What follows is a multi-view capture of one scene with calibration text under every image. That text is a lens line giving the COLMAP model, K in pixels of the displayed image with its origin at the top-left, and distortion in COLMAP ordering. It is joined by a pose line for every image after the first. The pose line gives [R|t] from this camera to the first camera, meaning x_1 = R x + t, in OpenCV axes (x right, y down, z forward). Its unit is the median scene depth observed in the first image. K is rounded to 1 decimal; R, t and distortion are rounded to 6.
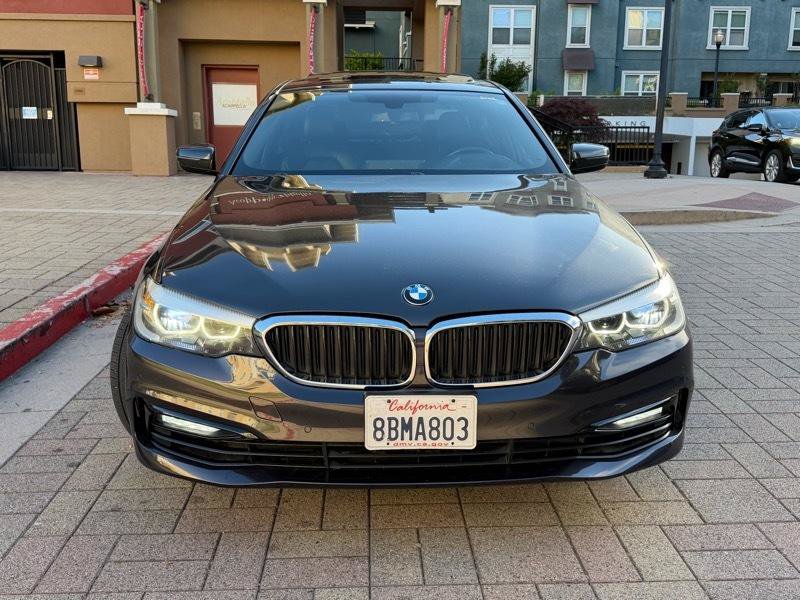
lens RADIAL K [[789.8, 0, 400.0], [0, 789.8, 300.0], [0, 0, 1]] dist [0.130621, -0.240707]
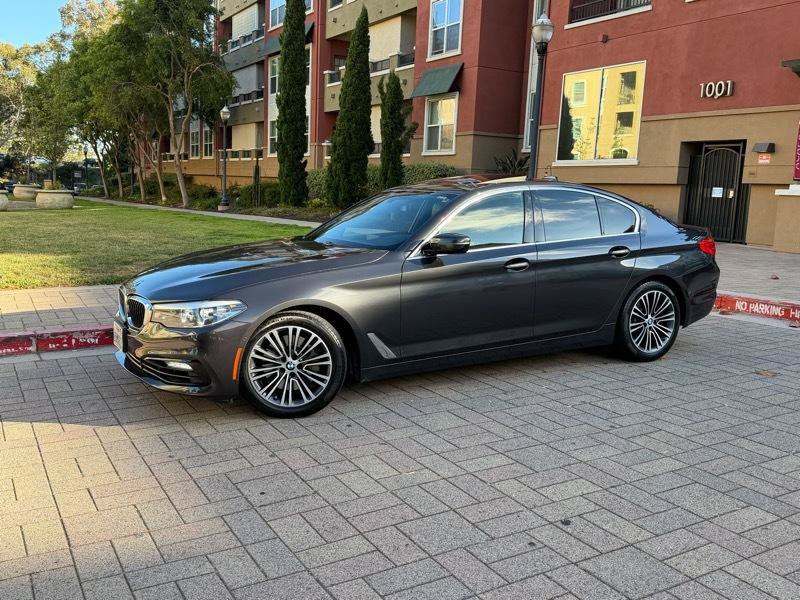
lens RADIAL K [[751.5, 0, 394.6], [0, 751.5, 300.3], [0, 0, 1]] dist [0.175944, -0.376486]
pose [[0.456687, 0.140077, -0.878530, 2.127752], [-0.210527, 0.976493, 0.046259, -0.202511], [0.864359, 0.163828, 0.475441, 0.553867]]
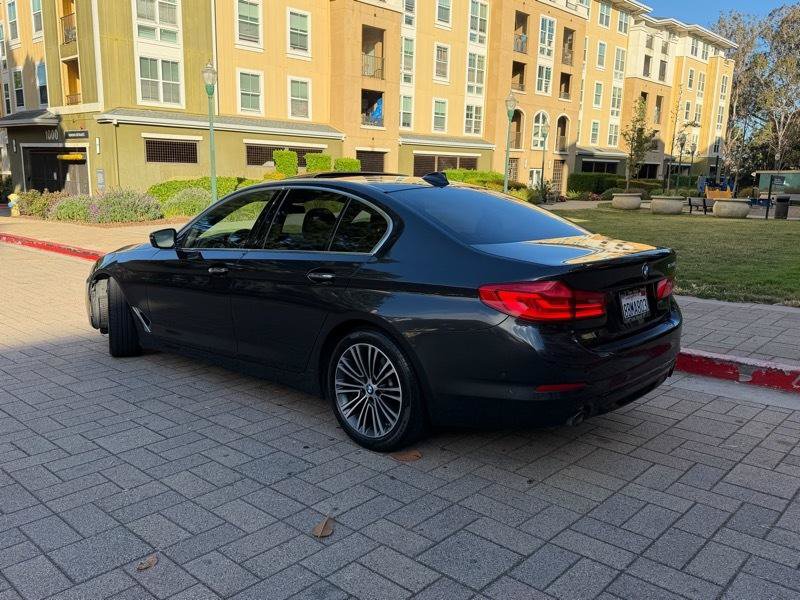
lens RADIAL K [[646.2, 0, 400.0], [0, 646.2, 300.0], [0, 0, 1]] dist [0.070347, -0.103576]
pose [[-0.708981, 0.115360, -0.695729, 1.222781], [-0.160853, 0.934074, 0.318797, -0.829833], [0.686639, 0.337931, -0.643685, 3.355576]]
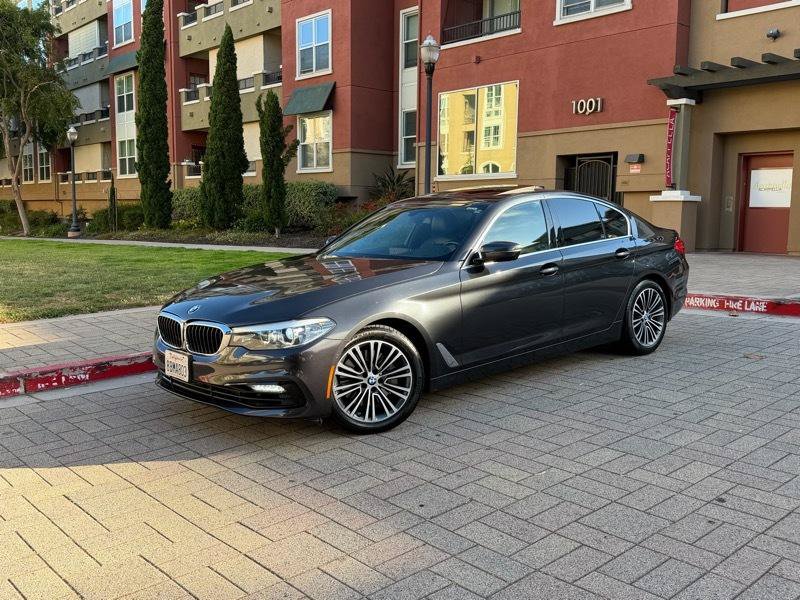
lens RADIAL K [[751.5, 0, 394.6], [0, 751.5, 300.3], [0, 0, 1]] dist [0.175944, -0.376486]
pose [[0.632505, 0.087439, -0.769605, 1.830596], [-0.153633, 0.988029, -0.014009, -0.079812], [0.759167, 0.127098, 0.638366, 0.074413]]
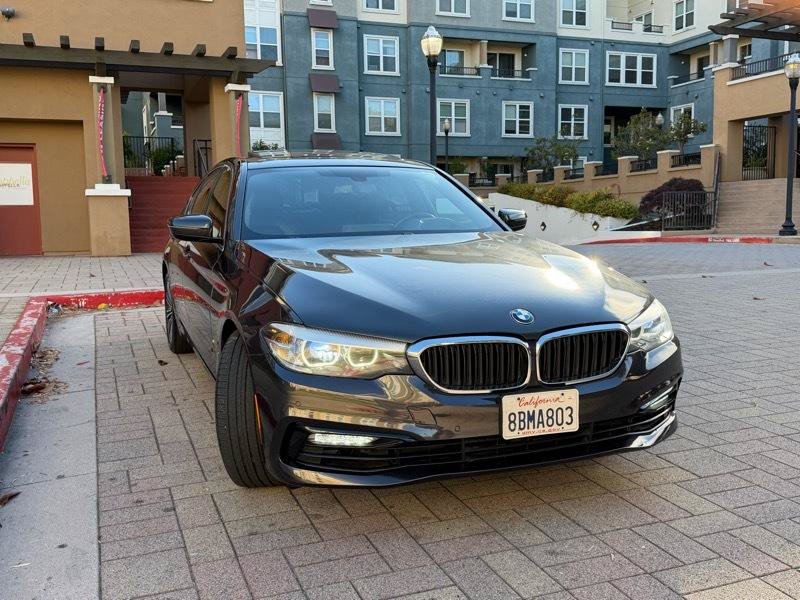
lens RADIAL K [[789.8, 0, 400.0], [0, 789.8, 300.0], [0, 0, 1]] dist [0.130621, -0.240707]
pose [[0.946467, -0.054523, 0.318163, -0.533912], [0.084851, 0.992994, -0.082244, 0.051901], [-0.311449, 0.104838, 0.944462, -0.154554]]
